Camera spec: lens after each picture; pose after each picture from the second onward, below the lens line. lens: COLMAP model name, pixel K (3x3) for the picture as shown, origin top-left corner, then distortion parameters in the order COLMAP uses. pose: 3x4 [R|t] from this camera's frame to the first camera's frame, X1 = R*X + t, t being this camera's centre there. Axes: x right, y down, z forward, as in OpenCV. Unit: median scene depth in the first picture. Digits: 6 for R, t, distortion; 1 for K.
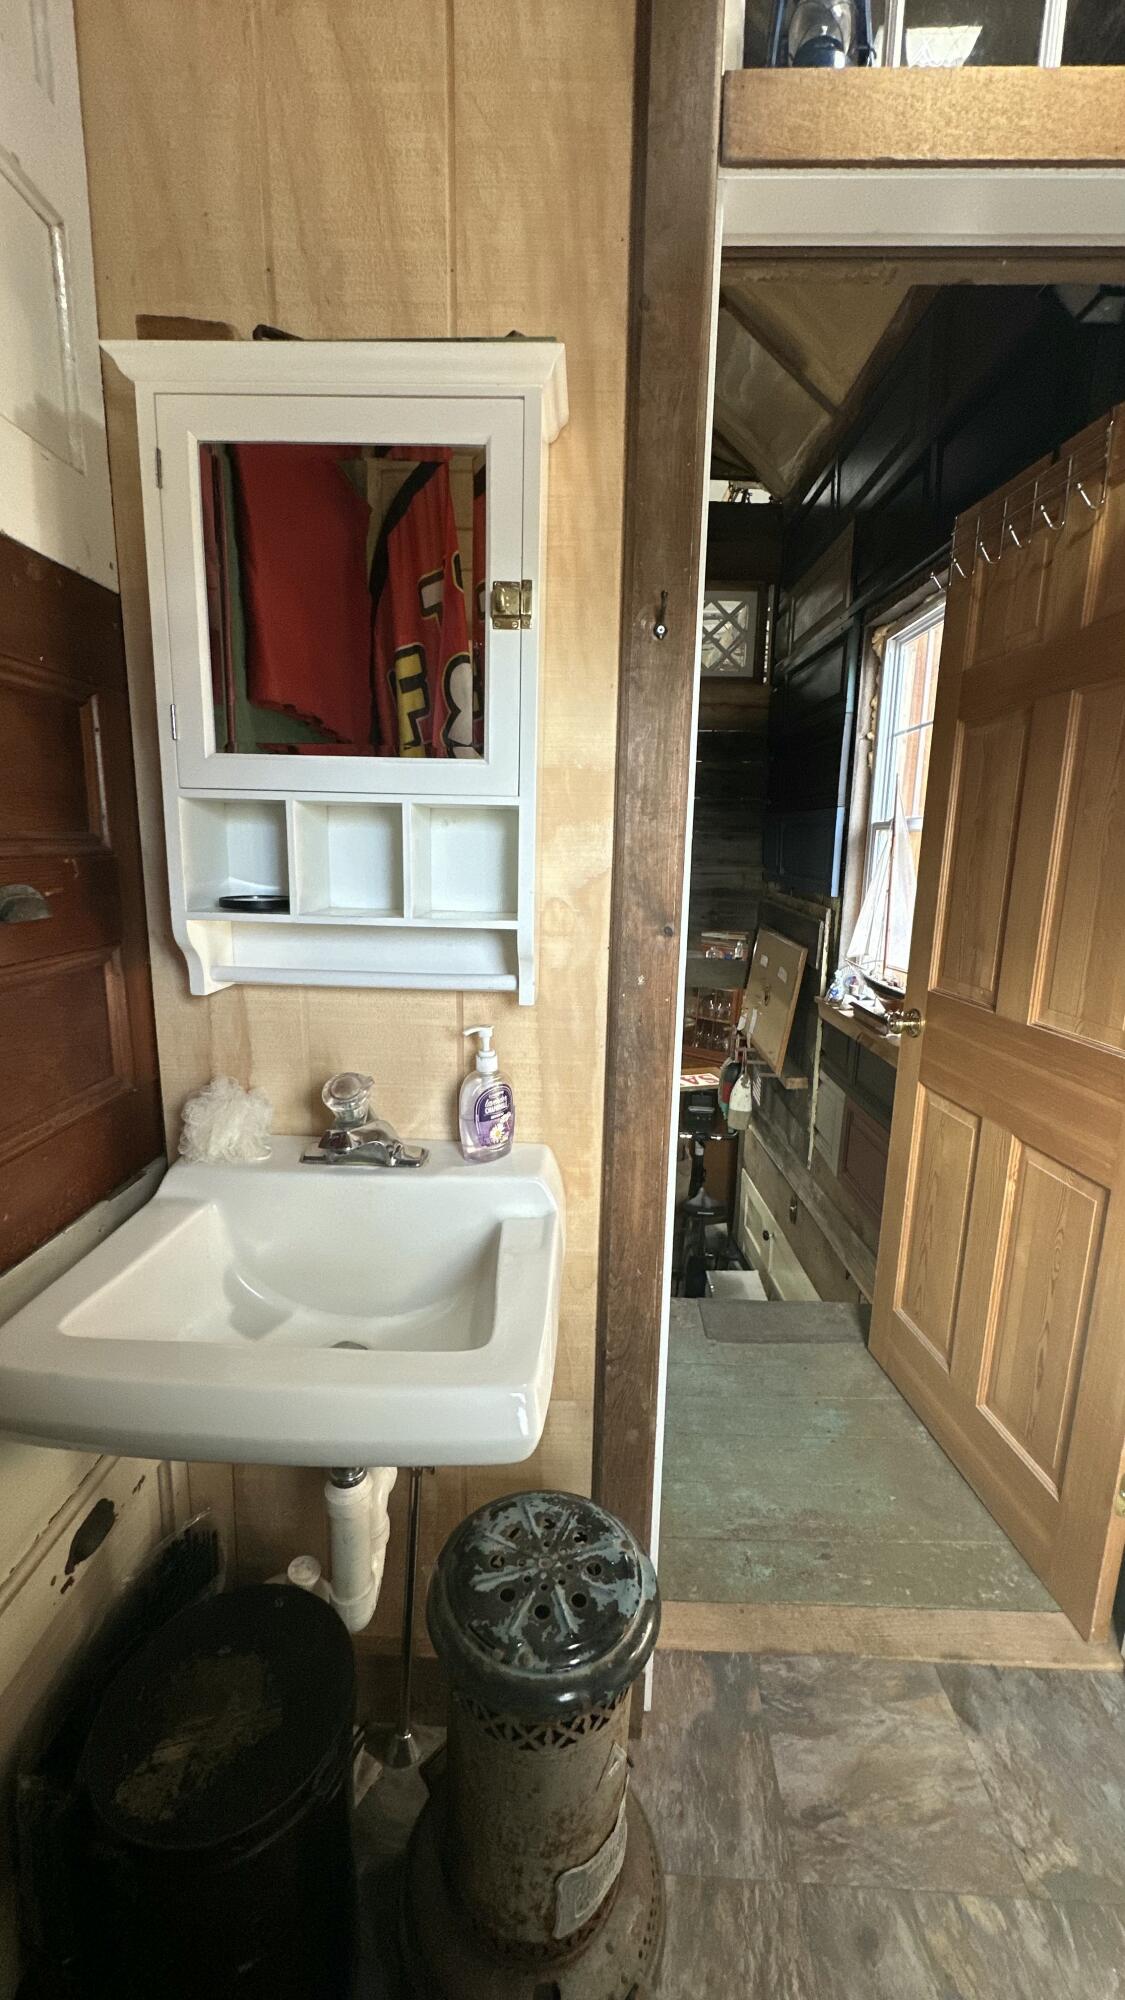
lens RADIAL K [[800.4, 0, 560.6], [0, 800.4, 1001.2], [0, 0, 1]] dist [0.002111, -0.000001]
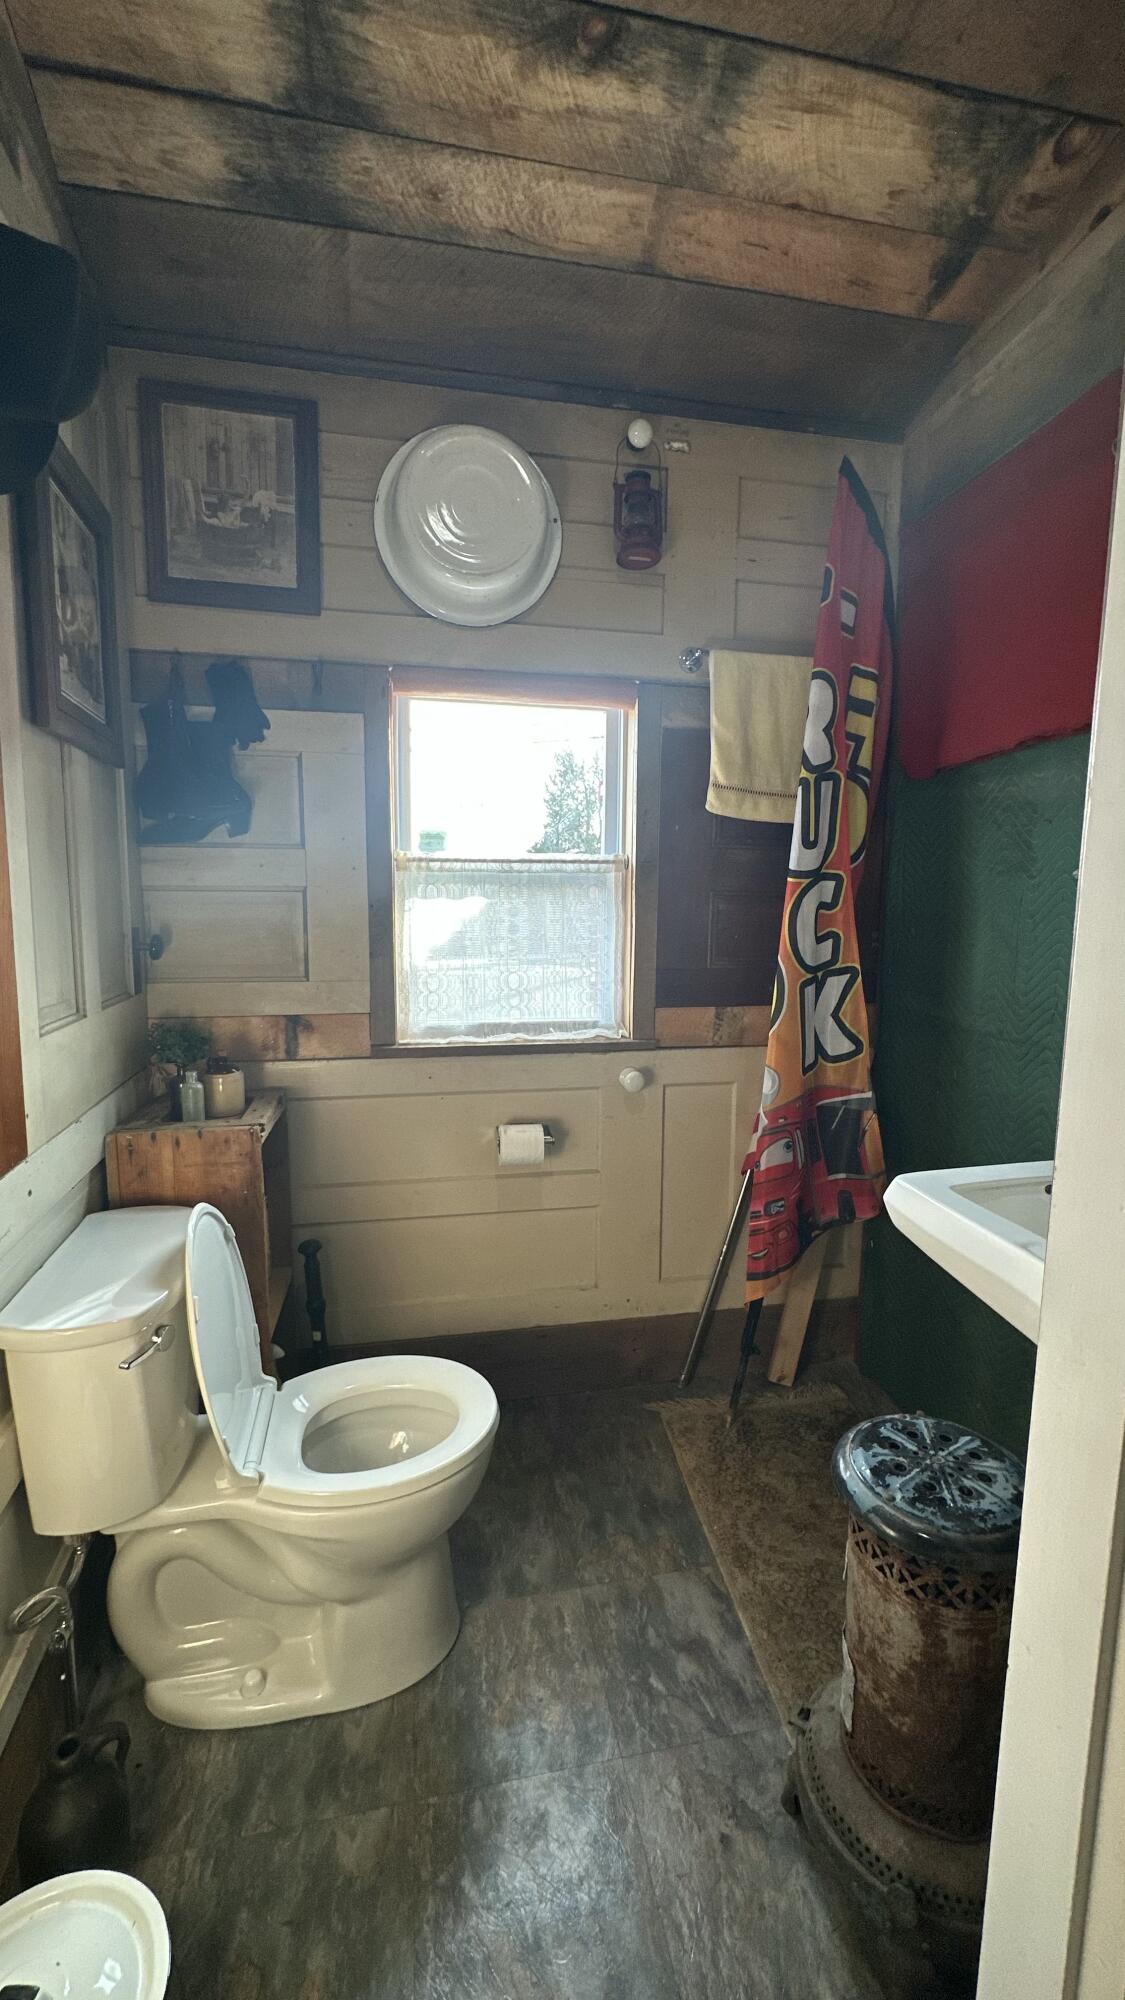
lens RADIAL K [[800.4, 0, 561.7], [0, 800.4, 990.9], [0, 0, 1]] dist [0.002111, -0.000001]
pose [[-0.974917, -0.007151, -0.222454, 0.762148], [-0.076587, 0.949225, 0.305133, -0.251095], [0.208977, 0.314516, -0.925963, 1.716142]]
